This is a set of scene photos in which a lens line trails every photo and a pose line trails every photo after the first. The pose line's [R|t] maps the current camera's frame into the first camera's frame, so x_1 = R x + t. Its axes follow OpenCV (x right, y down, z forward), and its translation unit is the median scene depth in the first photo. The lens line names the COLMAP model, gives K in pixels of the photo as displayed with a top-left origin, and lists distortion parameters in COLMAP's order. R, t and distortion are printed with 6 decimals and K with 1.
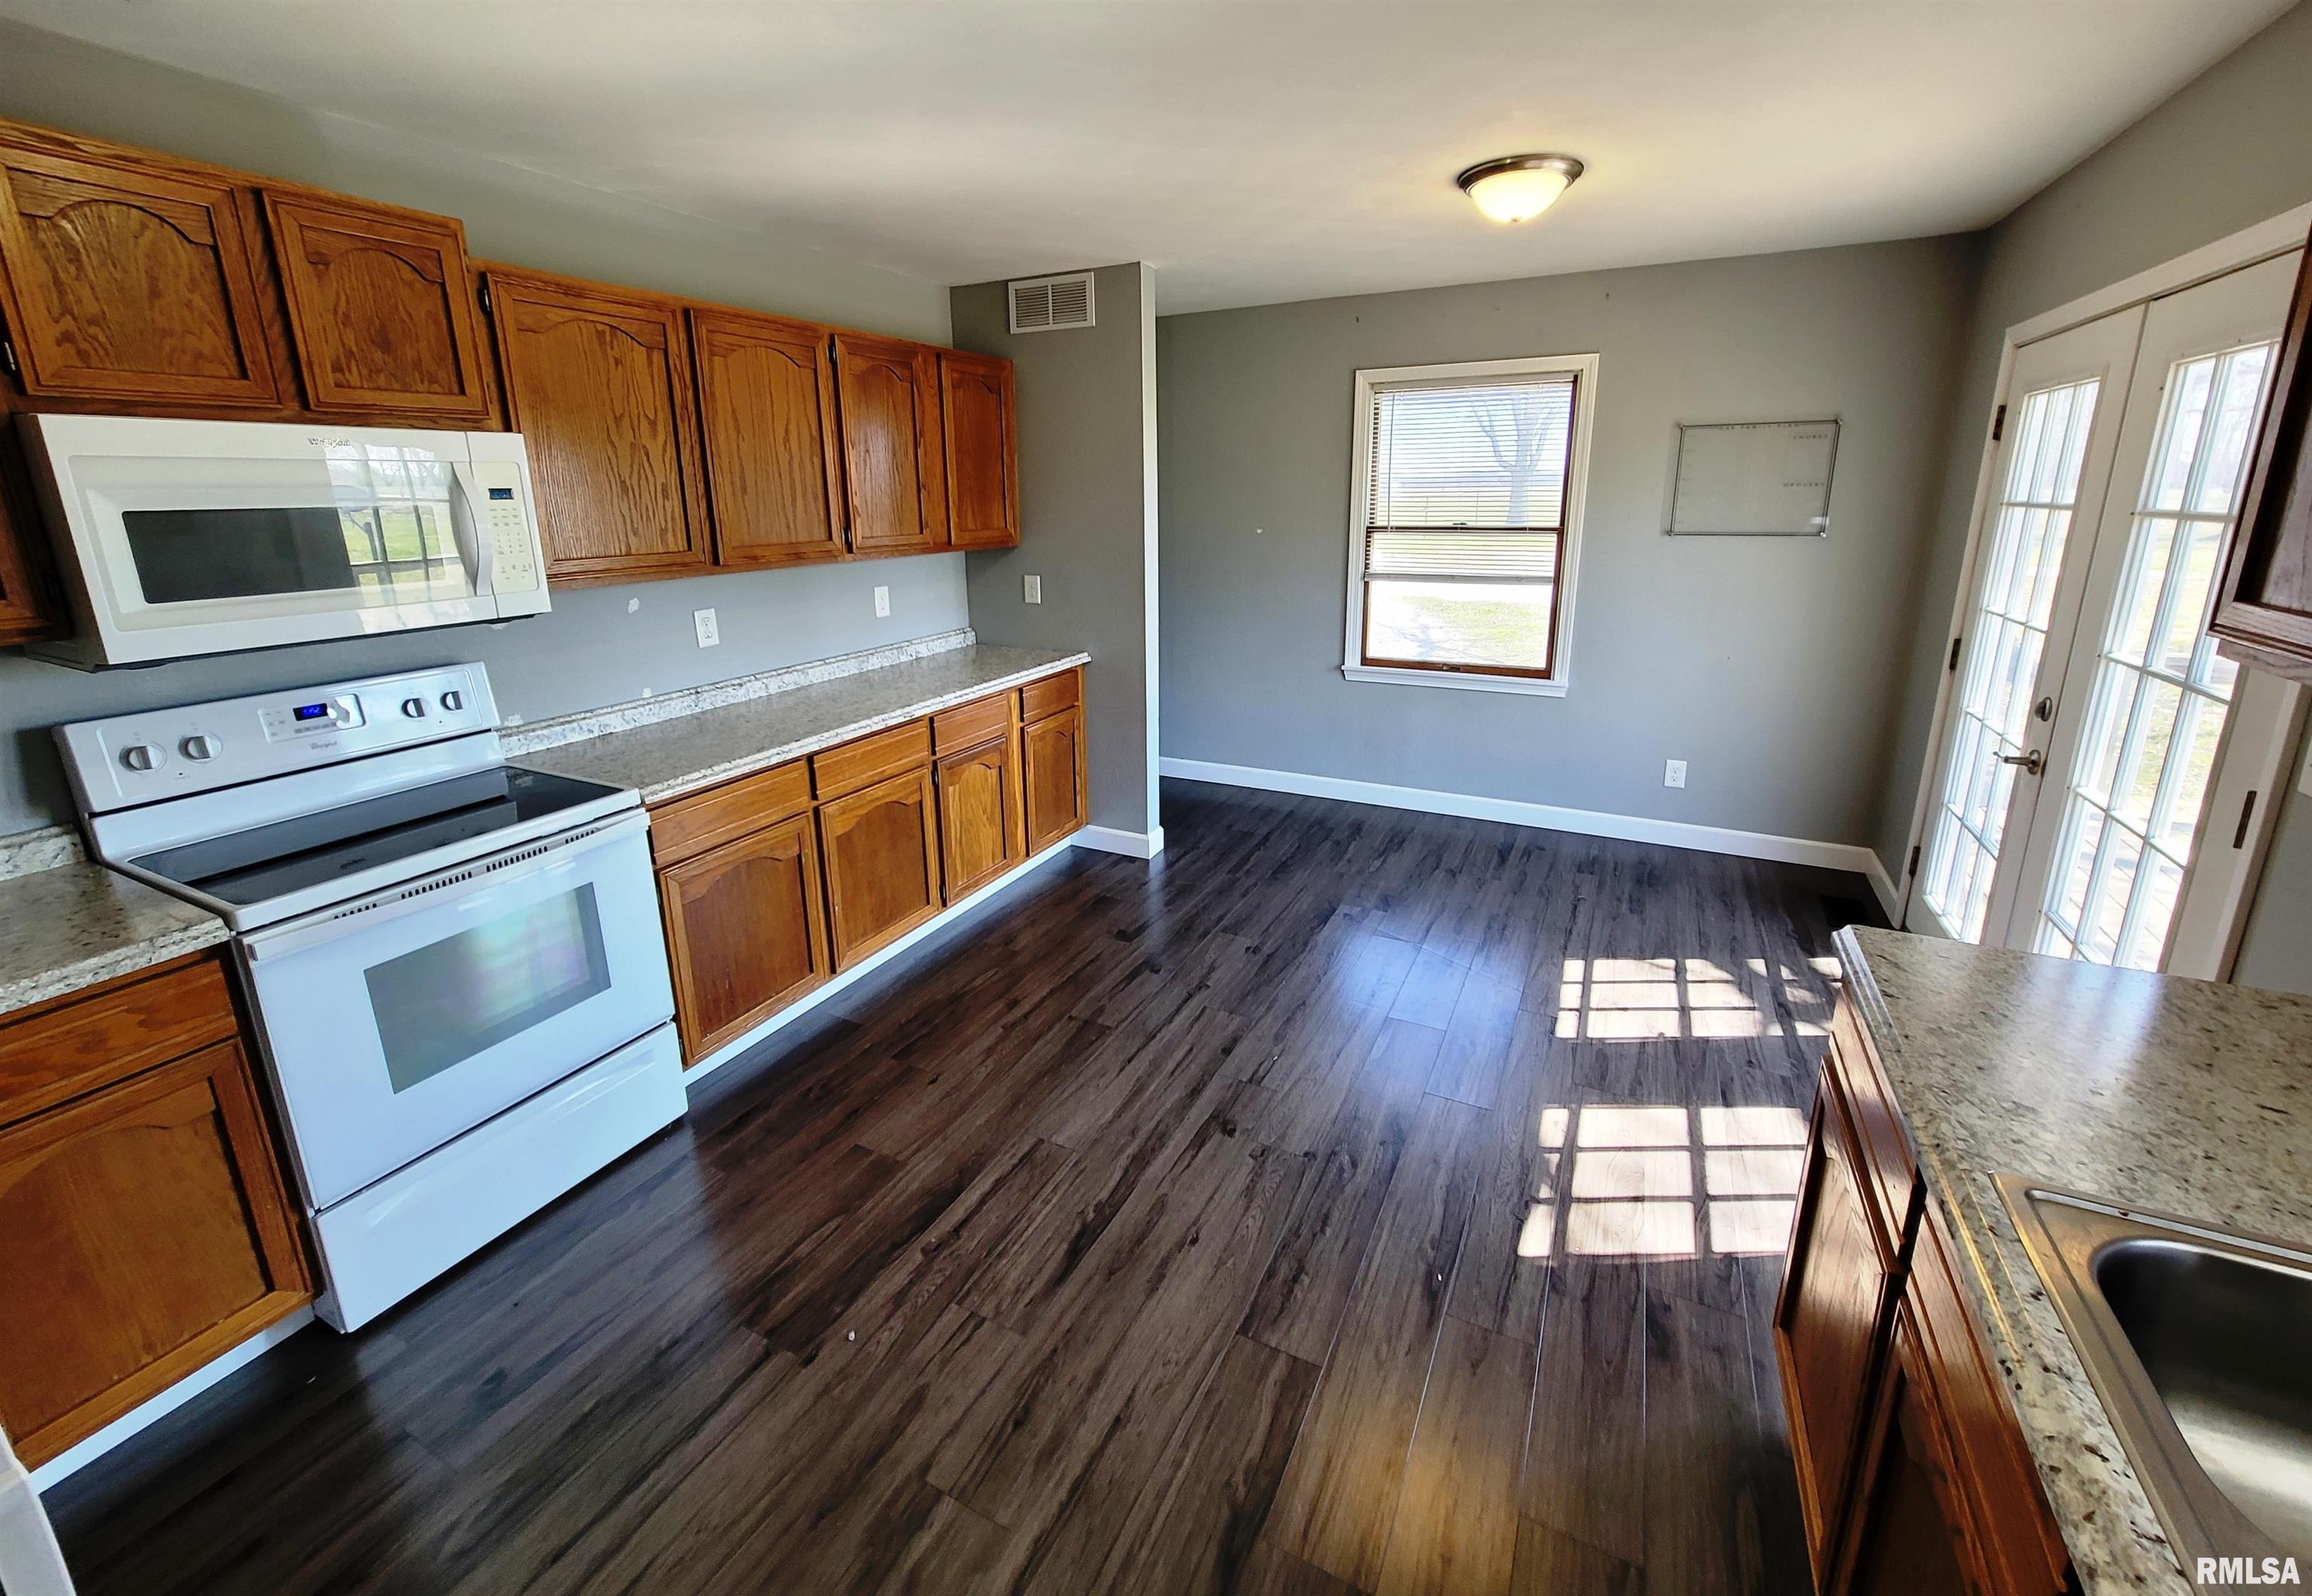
lens RADIAL K [[936.1, 0, 1148.1], [0, 936.1, 717.3], [0, 0, 1]] dist [-0.001232, -0.000407]
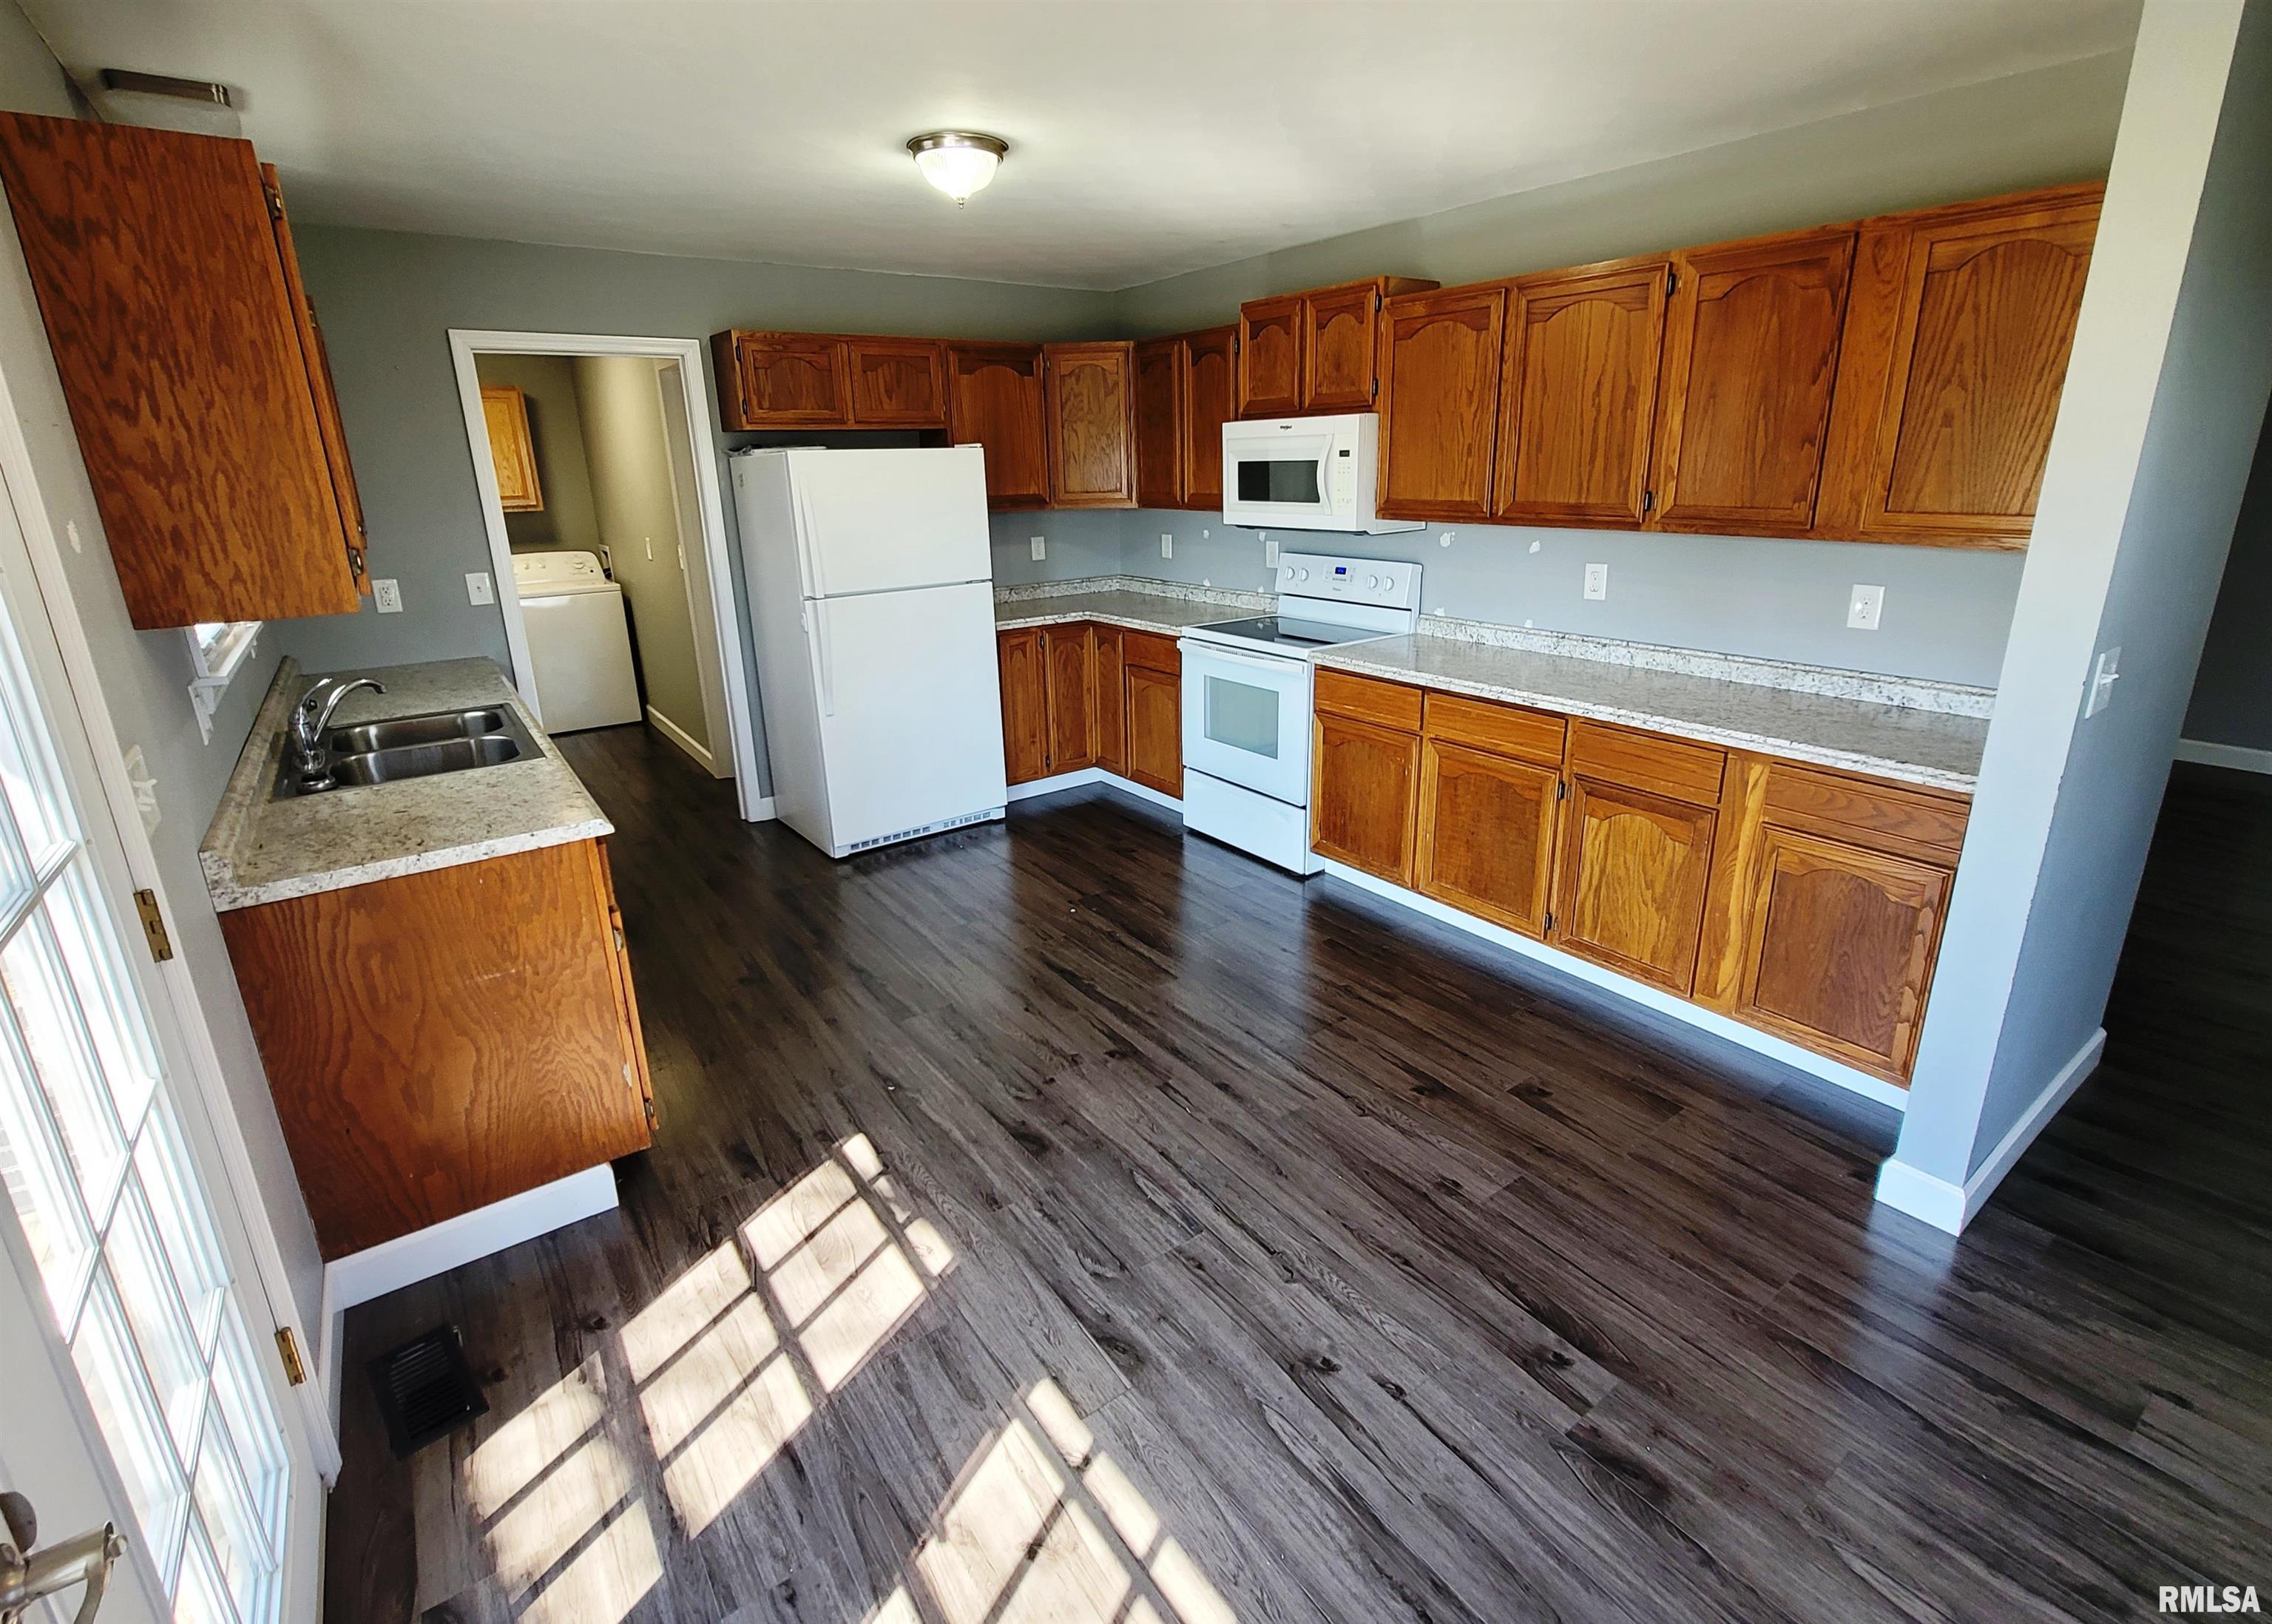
lens RADIAL K [[1032.2, 0, 1132.7], [0, 1032.2, 756.8], [0, 0, 1]] dist [0.001436, -0.000037]
pose [[-0.451629, 0.269853, -0.850418, 1.035451], [-0.187709, 0.903091, 0.386253, -0.352838], [0.872236, 0.334074, -0.357208, 1.365942]]
